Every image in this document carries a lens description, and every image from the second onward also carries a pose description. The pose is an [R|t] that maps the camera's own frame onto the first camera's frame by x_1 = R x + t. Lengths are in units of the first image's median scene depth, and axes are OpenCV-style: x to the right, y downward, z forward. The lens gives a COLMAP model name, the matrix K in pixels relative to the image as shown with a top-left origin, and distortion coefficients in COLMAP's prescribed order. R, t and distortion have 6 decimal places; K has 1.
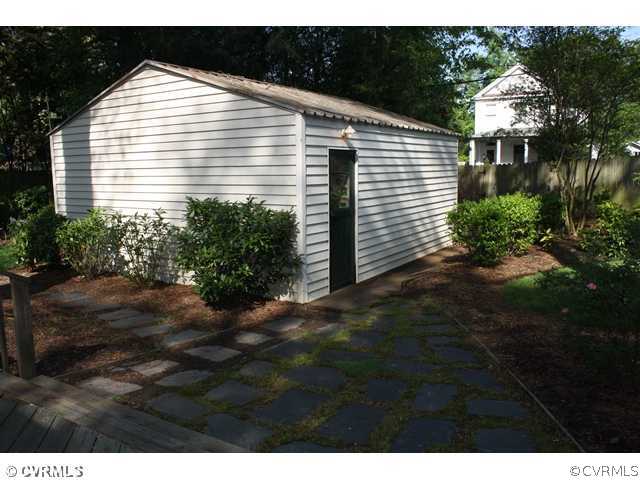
lens RADIAL K [[563.8, 0, 320.0], [0, 563.8, 240.0], [0, 0, 1]] dist [-0.005475, -0.006688]
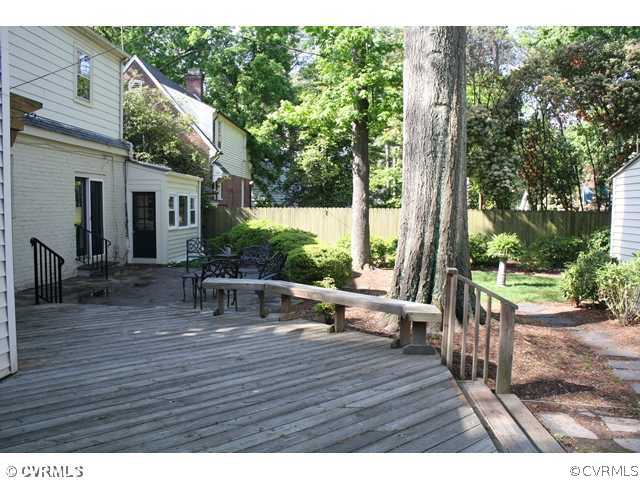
lens RADIAL K [[563.8, 0, 320.0], [0, 563.8, 240.0], [0, 0, 1]] dist [-0.005475, -0.006688]
pose [[0.505124, 0.062300, -0.860796, 0.165132], [-0.124309, 0.992243, -0.001132, -0.008909], [0.854048, 0.107576, 0.508950, 0.048804]]
